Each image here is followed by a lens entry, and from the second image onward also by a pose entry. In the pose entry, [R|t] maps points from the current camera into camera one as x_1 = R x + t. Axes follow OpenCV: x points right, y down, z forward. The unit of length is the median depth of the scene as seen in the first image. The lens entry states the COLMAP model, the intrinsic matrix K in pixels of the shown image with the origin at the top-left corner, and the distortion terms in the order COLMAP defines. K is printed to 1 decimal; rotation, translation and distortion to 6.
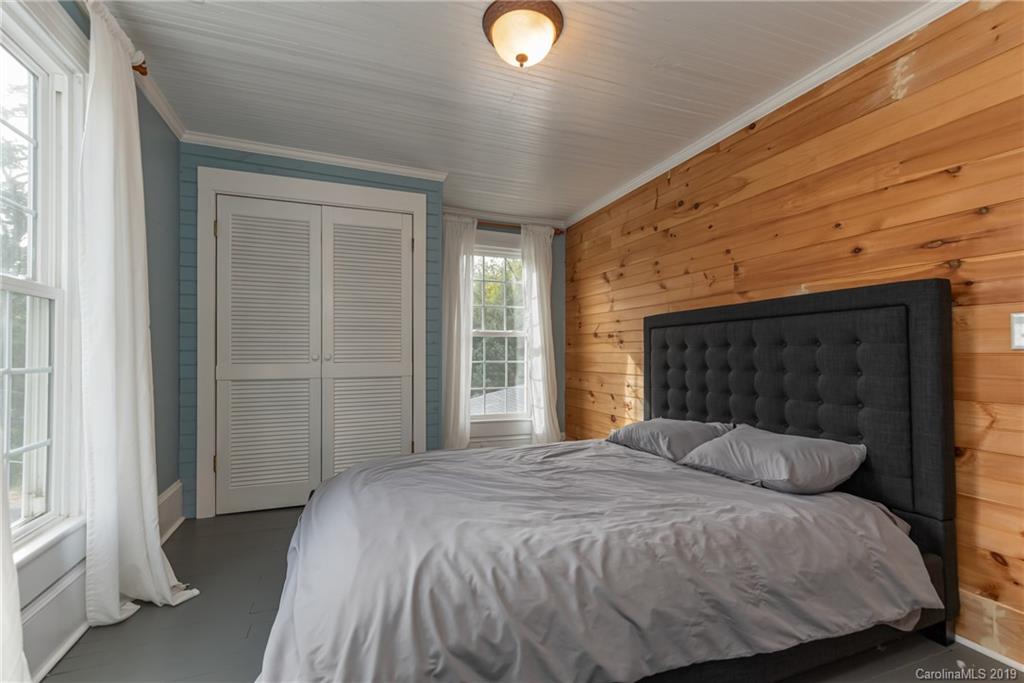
lens RADIAL K [[450.8, 0, 495.1], [0, 450.8, 347.7], [0, 0, 1]] dist [-0.000173, -0.000018]
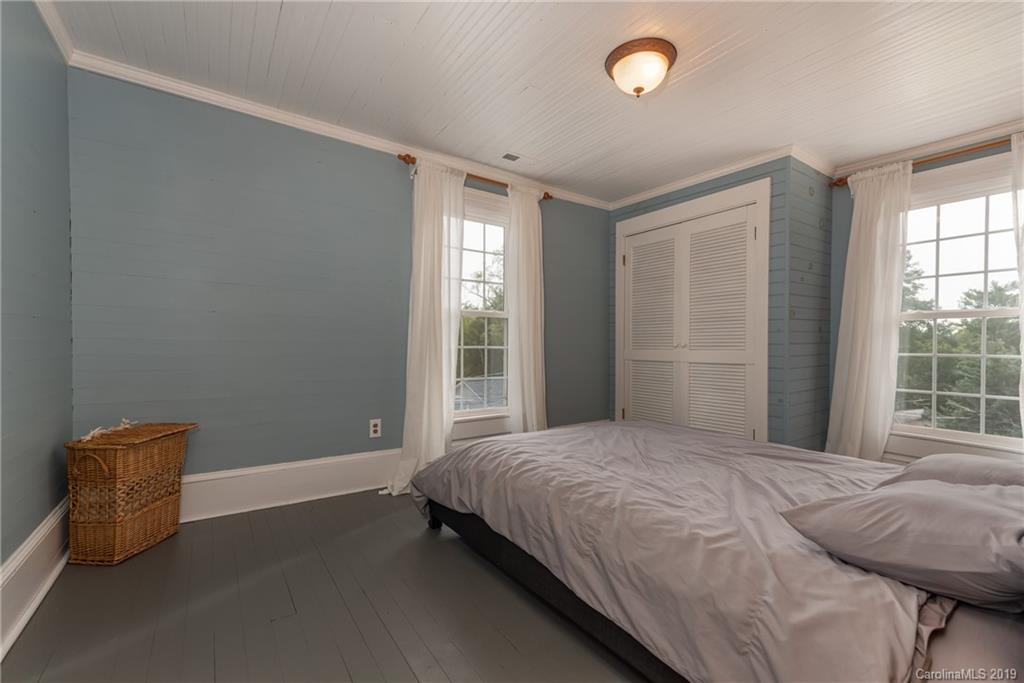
lens RADIAL K [[450.8, 0, 495.1], [0, 450.8, 347.7], [0, 0, 1]] dist [-0.000173, -0.000018]
pose [[0.208975, 0.007210, -0.977894, 0.784343], [0.006545, 0.999940, 0.008771, 0.014328], [0.977899, -0.008233, 0.208916, 0.259943]]
